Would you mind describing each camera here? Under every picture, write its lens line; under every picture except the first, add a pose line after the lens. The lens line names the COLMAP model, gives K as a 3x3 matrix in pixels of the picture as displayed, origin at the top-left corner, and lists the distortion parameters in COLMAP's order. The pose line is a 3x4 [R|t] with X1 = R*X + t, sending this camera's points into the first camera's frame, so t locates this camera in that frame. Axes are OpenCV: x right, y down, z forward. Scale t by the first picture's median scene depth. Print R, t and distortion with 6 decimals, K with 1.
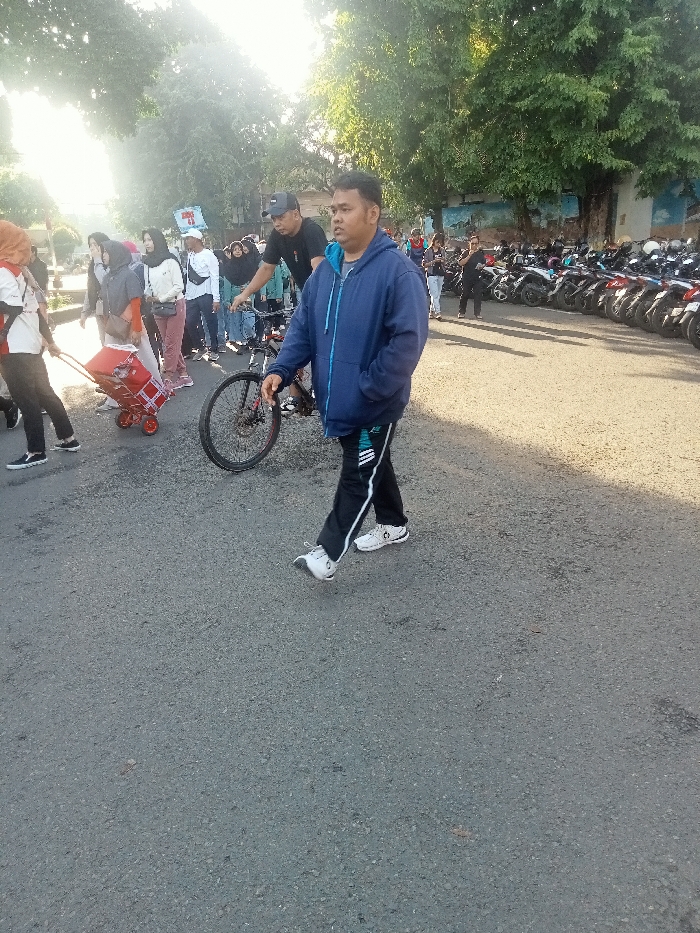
lens RADIAL K [[727.5, 0, 350.0], [0, 727.5, 466.5], [0, 0, 1]] dist [-0.006051, 0.053754]
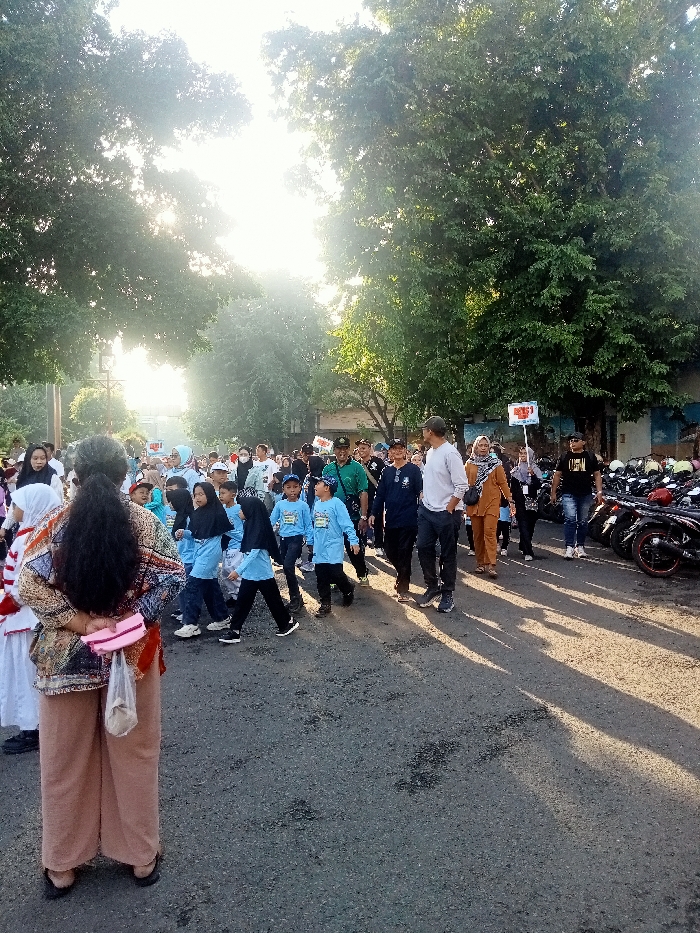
lens RADIAL K [[712.5, 0, 350.0], [0, 712.5, 466.5], [0, 0, 1]] dist [0.063491, -0.035807]
pose [[0.995321, 0.018762, -0.094787, 0.087756], [-0.043695, 0.962333, -0.268339, 0.009750], [0.086182, 0.271225, 0.958650, -0.064870]]
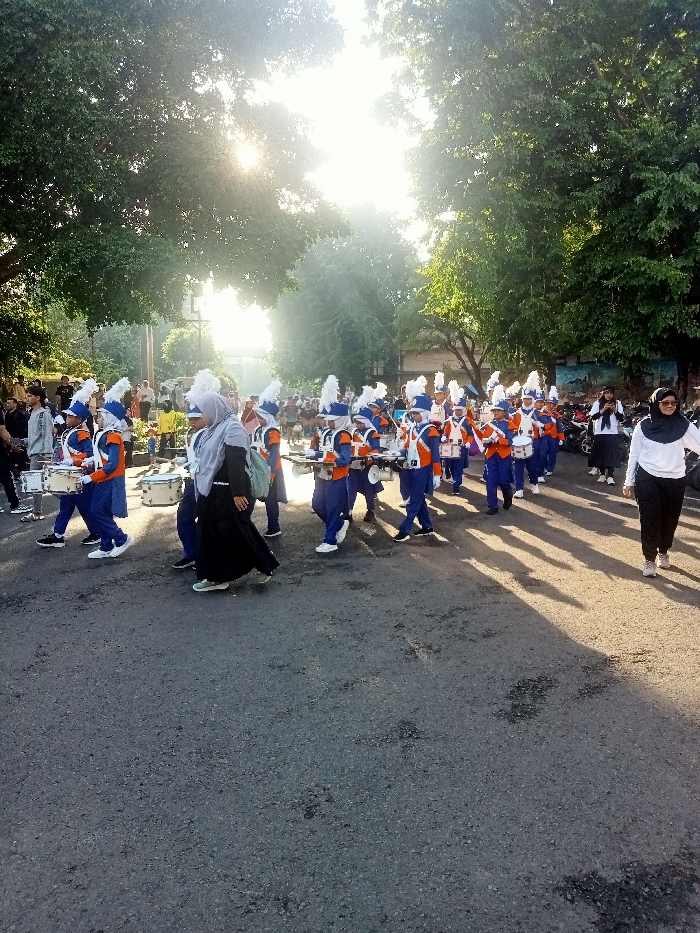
lens RADIAL K [[719.1, 0, 348.9], [0, 719.1, 468.9], [0, 0, 1]] dist [0.030115, 0.003787]
pose [[0.977775, 0.049314, -0.203774, 0.080542], [-0.086898, 0.979850, -0.179839, 0.012251], [0.190799, 0.193549, 0.962359, -0.072499]]
